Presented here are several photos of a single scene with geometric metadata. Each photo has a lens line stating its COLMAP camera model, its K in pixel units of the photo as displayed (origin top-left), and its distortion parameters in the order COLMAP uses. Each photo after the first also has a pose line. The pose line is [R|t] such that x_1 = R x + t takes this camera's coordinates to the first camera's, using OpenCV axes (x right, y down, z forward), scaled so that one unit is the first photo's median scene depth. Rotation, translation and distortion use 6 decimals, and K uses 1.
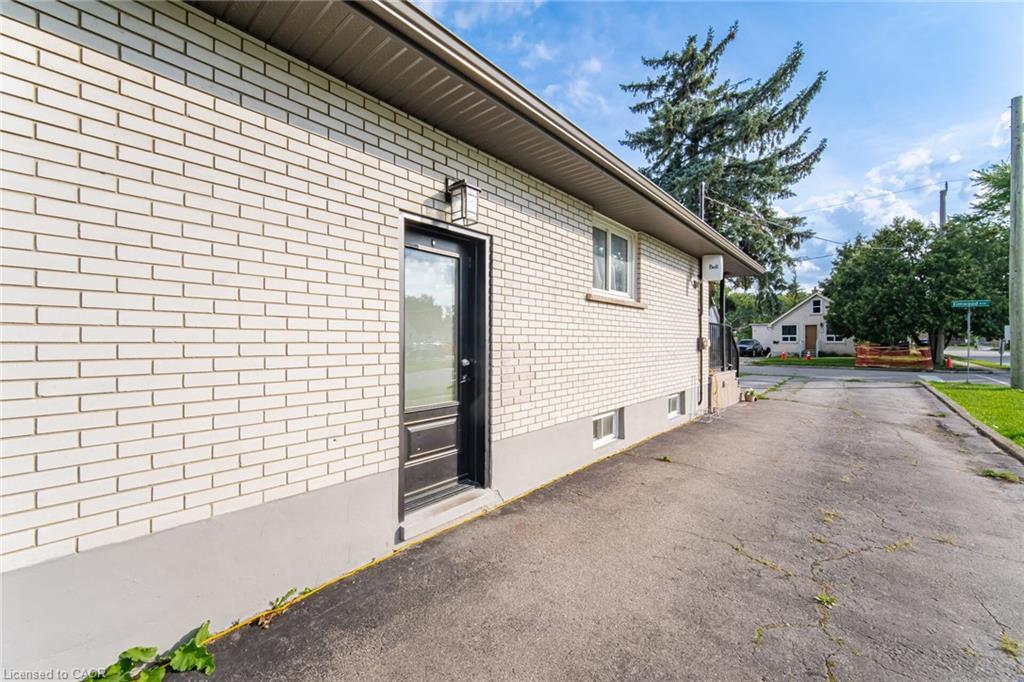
lens RADIAL K [[408.2, 0, 502.1], [0, 408.2, 342.0], [0, 0, 1]] dist [-0.004066, 0.001044]
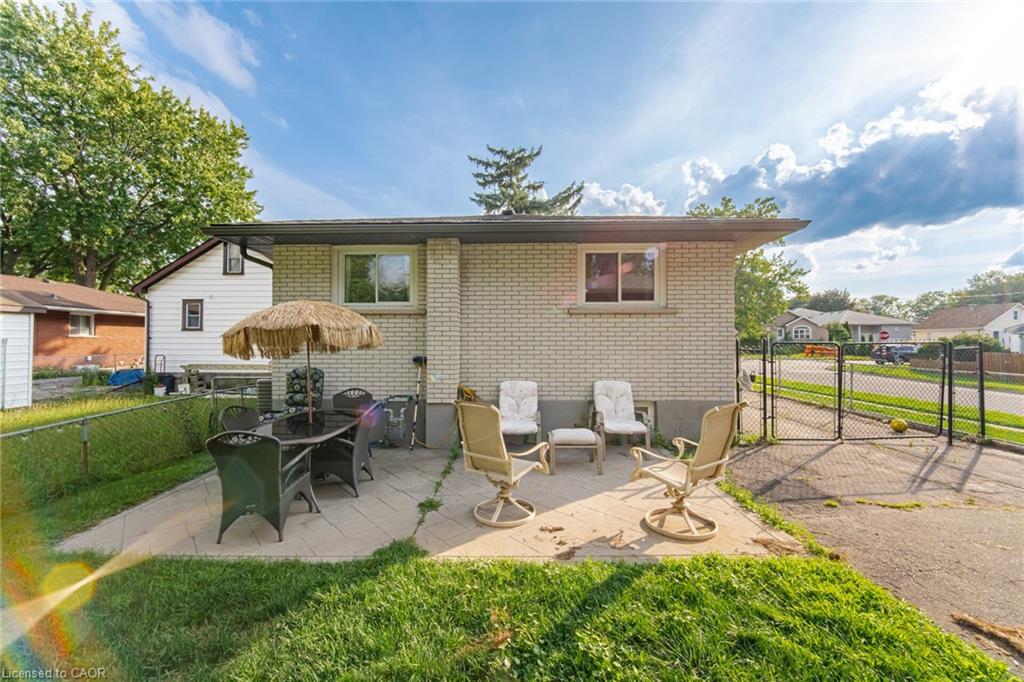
lens RADIAL K [[408.2, 0, 508.2], [0, 408.2, 335.3], [0, 0, 1]] dist [-0.004066, 0.001044]
pose [[0.772045, 0.015165, 0.635386, -0.484665], [-0.000777, 0.999737, -0.022917, -0.000232], [-0.635567, 0.017199, 0.771854, -0.133077]]
